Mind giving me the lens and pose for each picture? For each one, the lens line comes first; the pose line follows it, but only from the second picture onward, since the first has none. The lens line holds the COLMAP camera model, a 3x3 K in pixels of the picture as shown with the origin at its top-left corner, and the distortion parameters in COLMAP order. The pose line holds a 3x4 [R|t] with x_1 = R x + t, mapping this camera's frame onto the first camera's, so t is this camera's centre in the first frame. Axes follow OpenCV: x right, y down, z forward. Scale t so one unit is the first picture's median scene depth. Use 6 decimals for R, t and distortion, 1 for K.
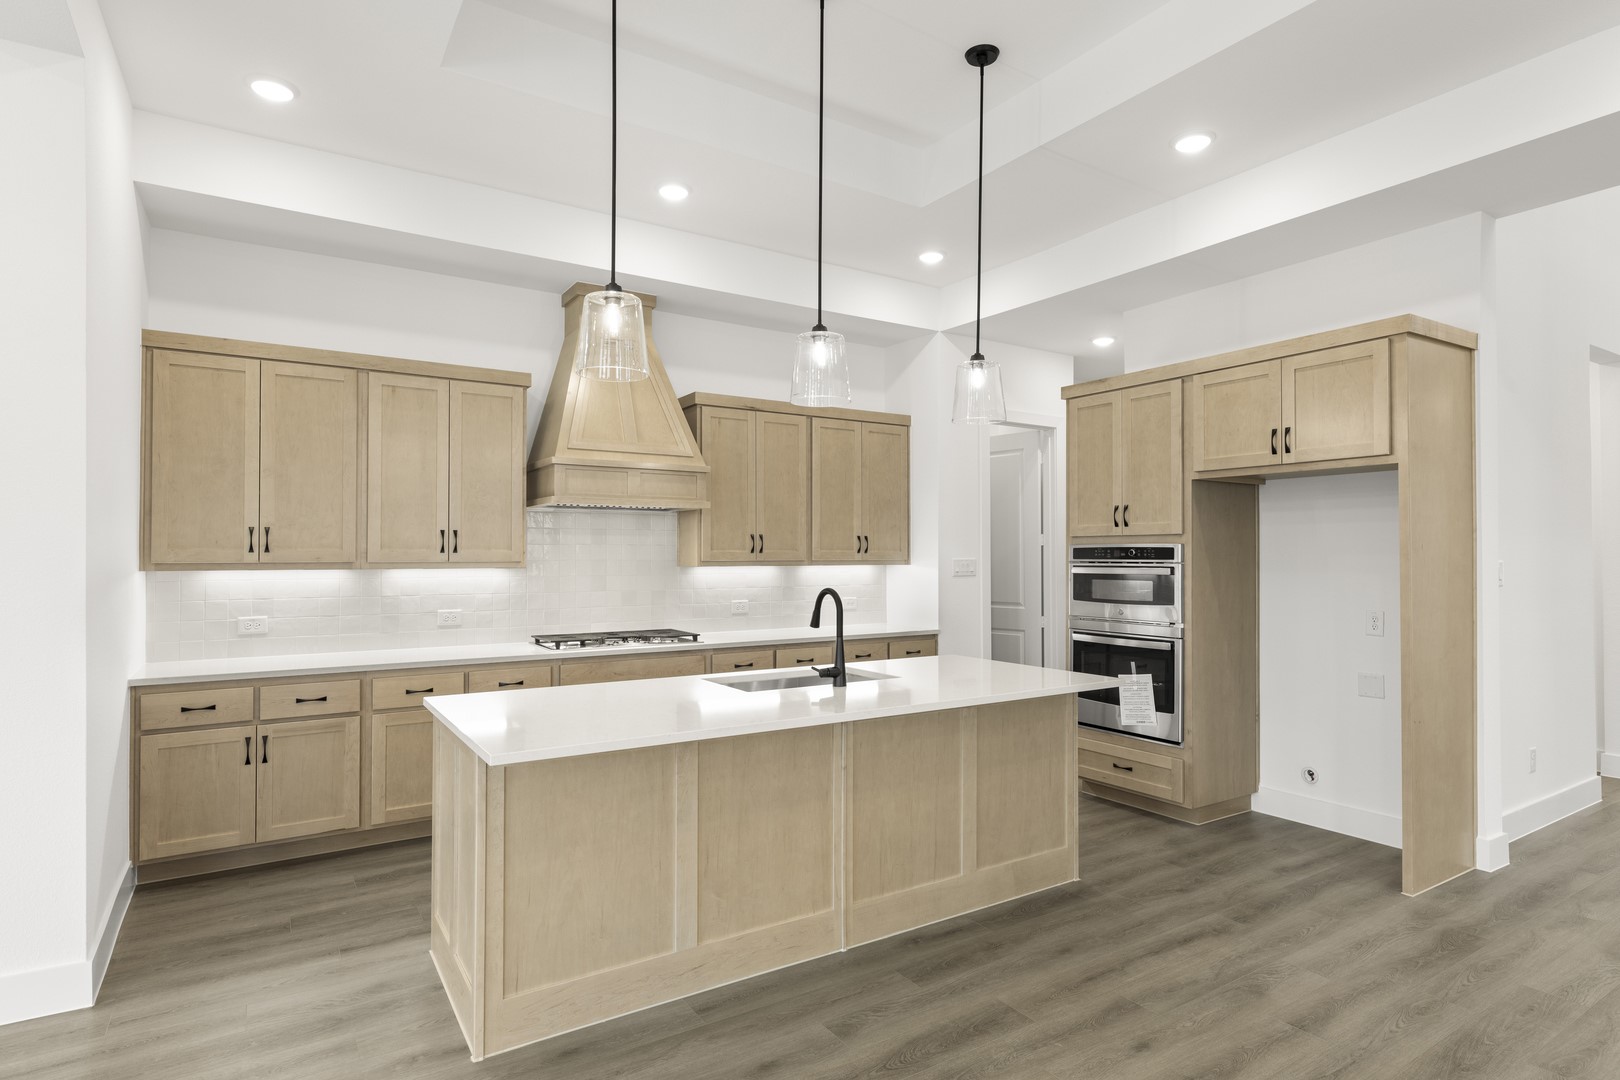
lens RADIAL K [[867.2, 0, 811.1], [0, 867.2, 556.6], [0, 0, 1]] dist [-0.000851, 0.000537]
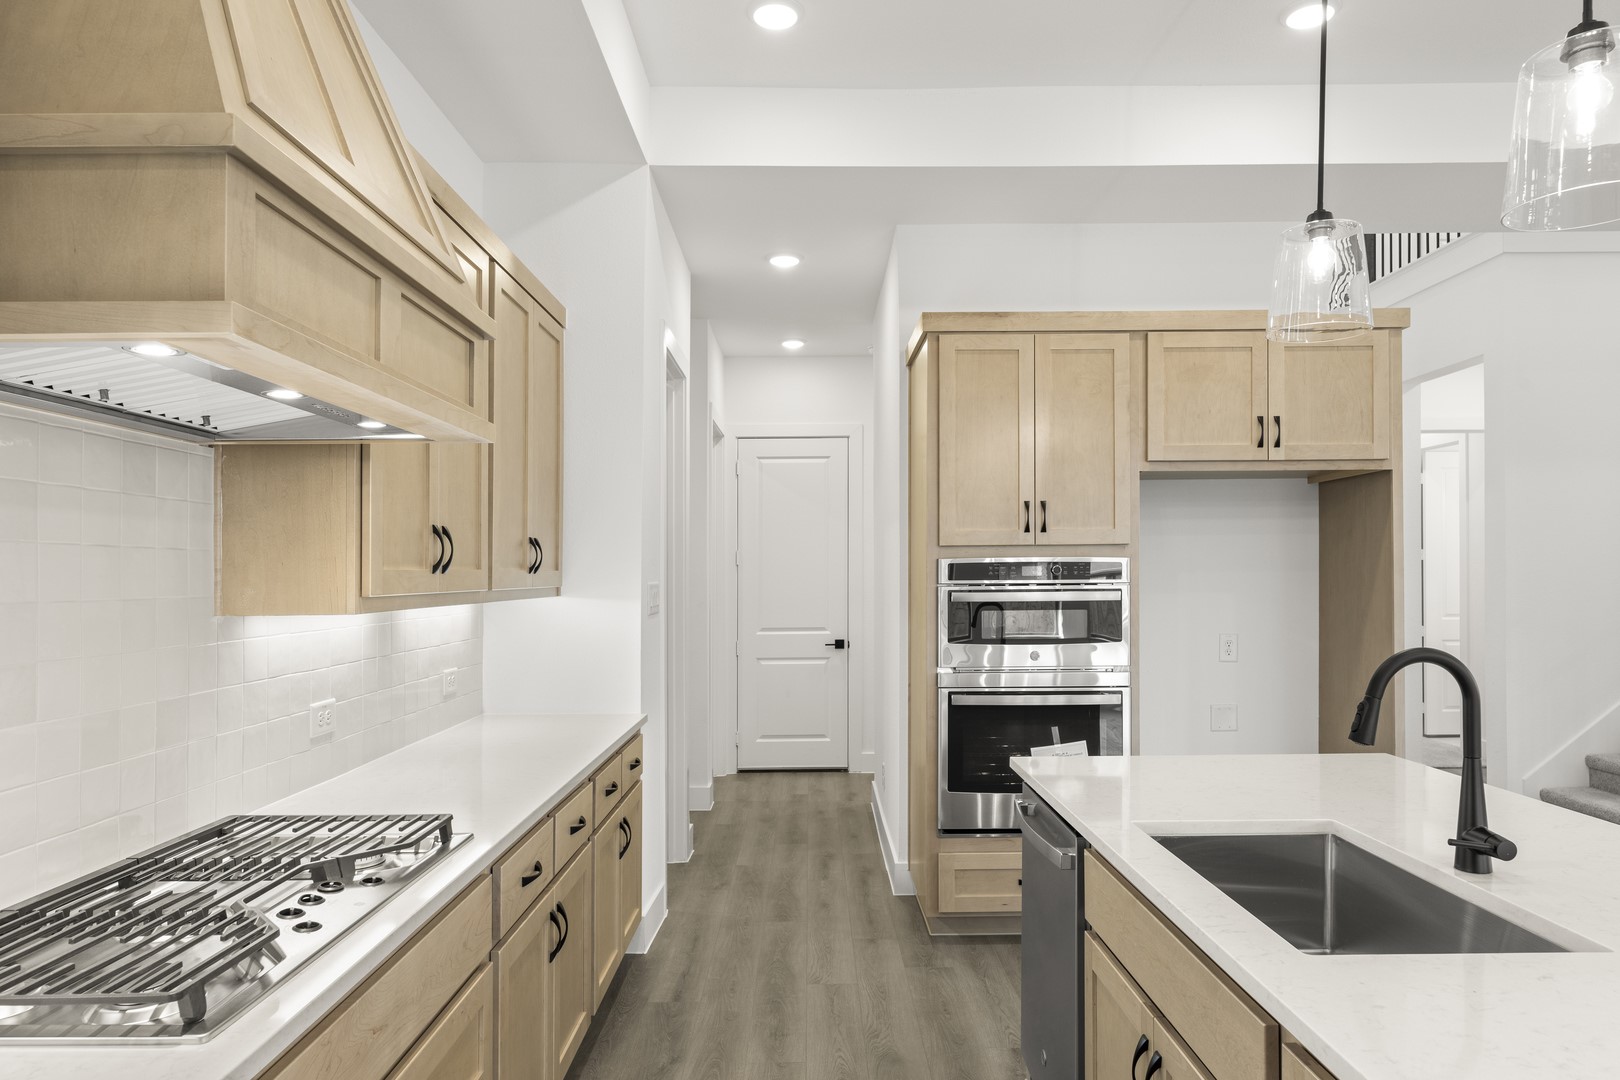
lens RADIAL K [[1023.4, 0, 816.2], [0, 1023.4, 566.3], [0, 0, 1]] dist [0.000838, -0.000161]
pose [[0.541709, 0.000737, 0.840566, -0.484074], [0.007518, 0.999955, -0.005722, -0.004794], [-0.840533, 0.009419, 0.541679, 0.815637]]
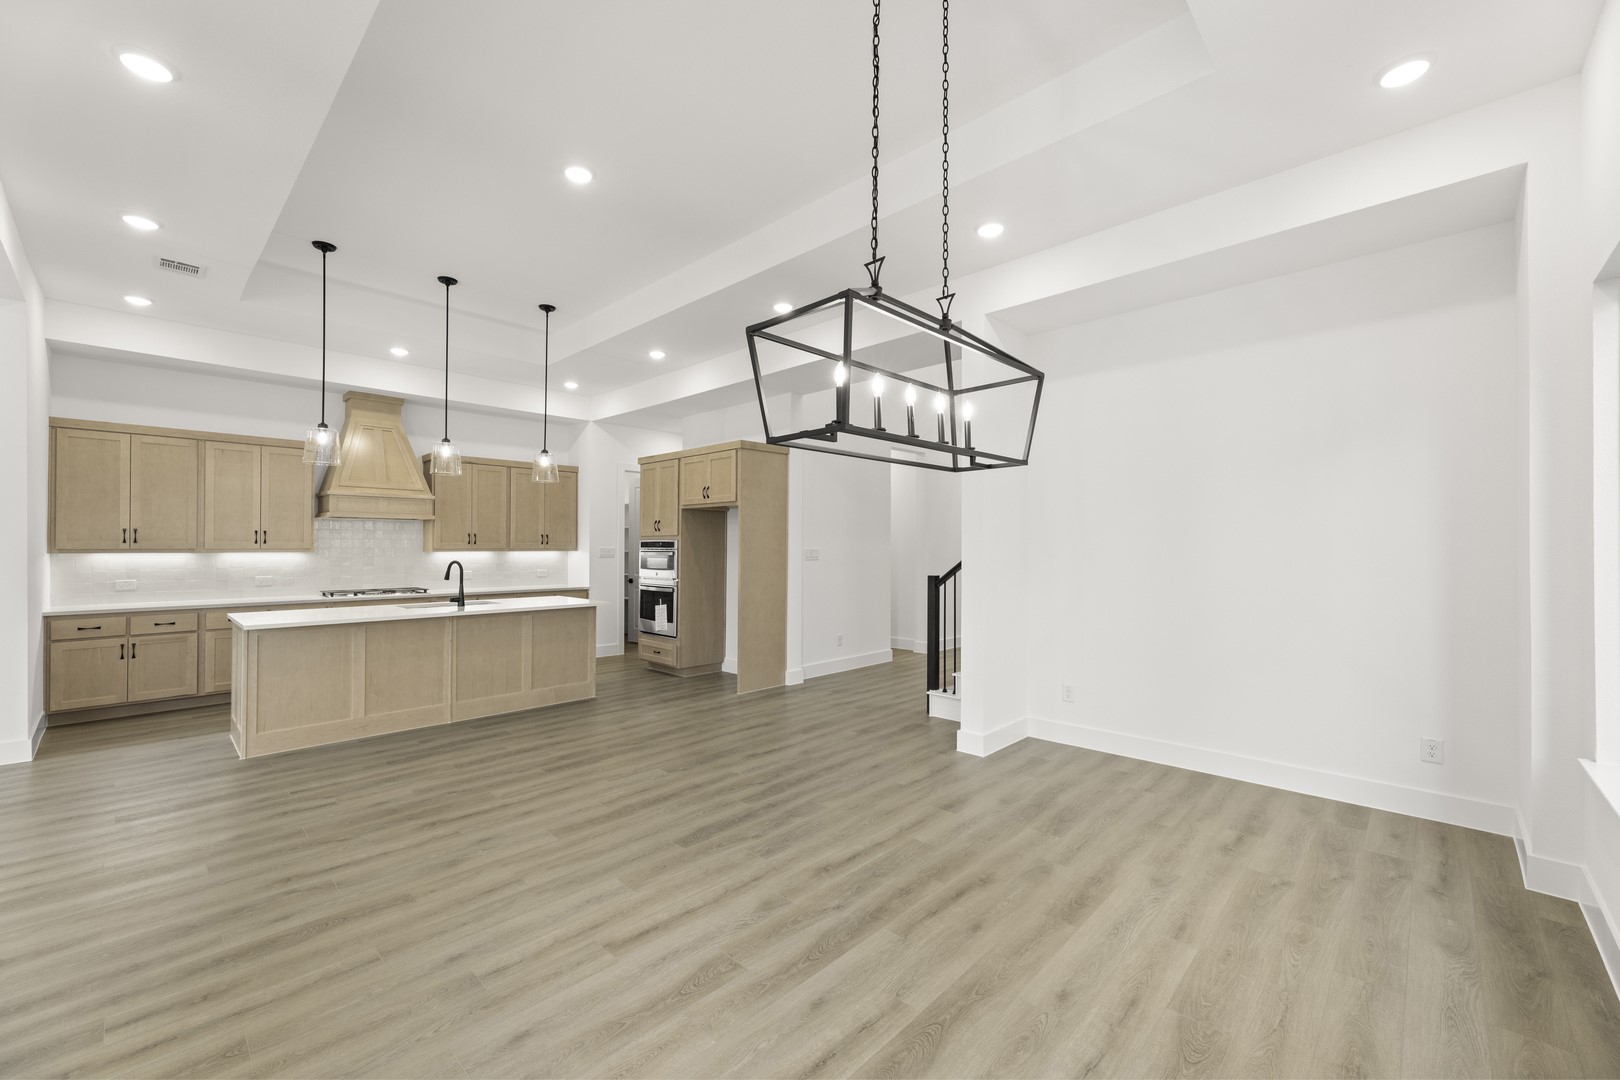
lens RADIAL K [[657.7, 0, 813.7], [0, 657.7, 548.4], [0, 0, 1]] dist [0.001630, 0.000215]
pose [[0.972381, 0.000560, 0.233399, 0.409035], [-0.000842, 0.999999, 0.001112, 0.003516], [-0.233398, -0.001278, 0.972380, -0.637823]]
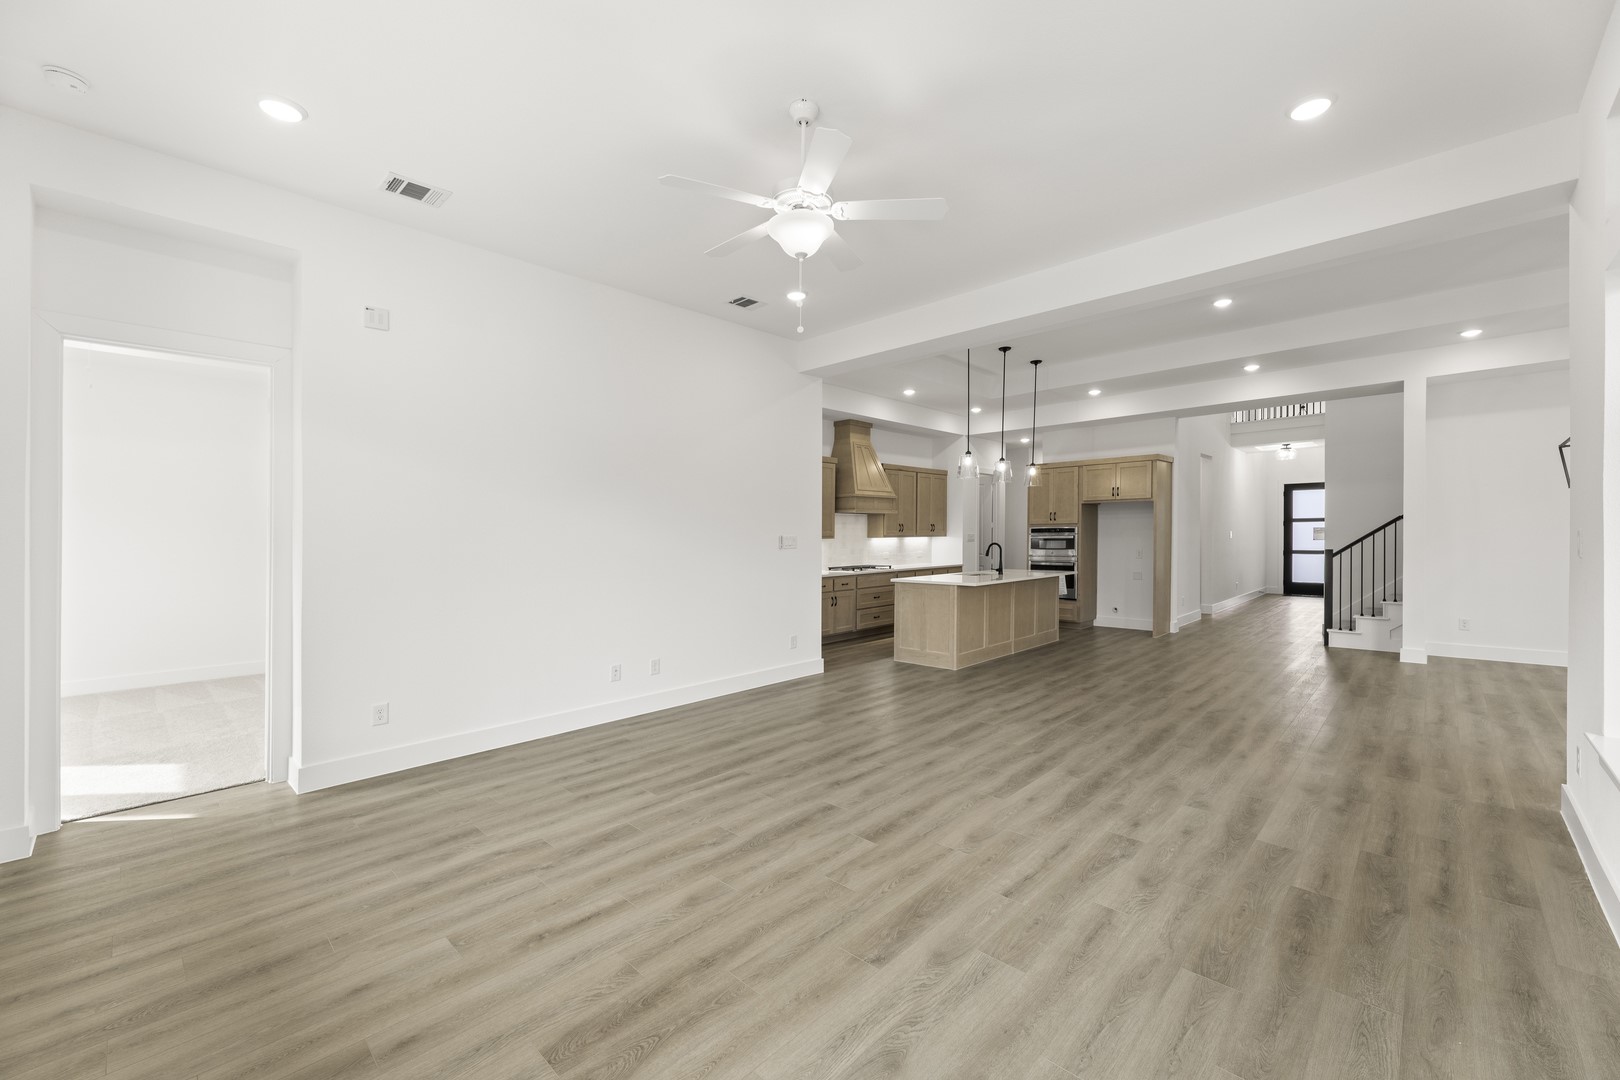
lens RADIAL K [[657.7, 0, 813.7], [0, 657.7, 548.4], [0, 0, 1]] dist [0.001630, 0.000215]
pose [[0.972536, -0.014621, 0.232291, -0.951897], [0.010014, 0.999729, 0.021001, 0.001890], [-0.232535, -0.018098, 0.972420, -0.914752]]
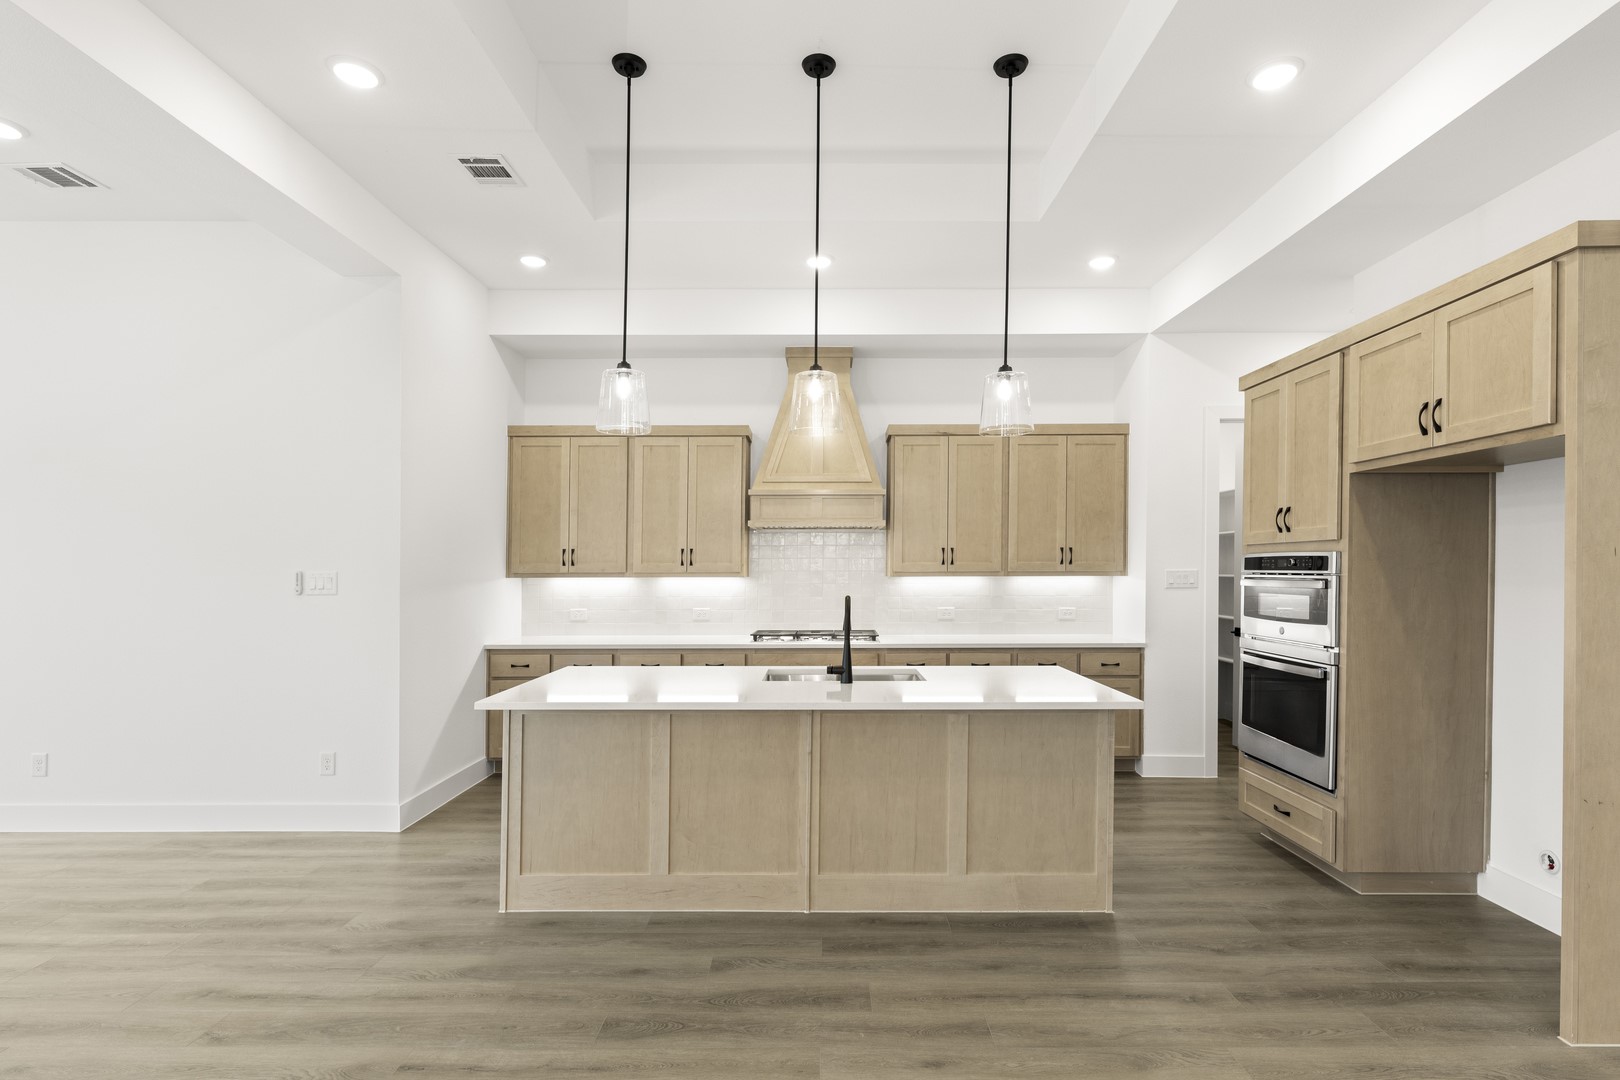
lens RADIAL K [[770.0, 0, 811.3], [0, 770.0, 572.6], [0, 0, 1]] dist [0.000919, -0.000392]
pose [[0.836808, 0.001350, -0.547495, 0.443456], [0.001674, 0.999986, 0.005023, 0.001014], [0.547494, -0.005120, 0.836794, 0.115780]]
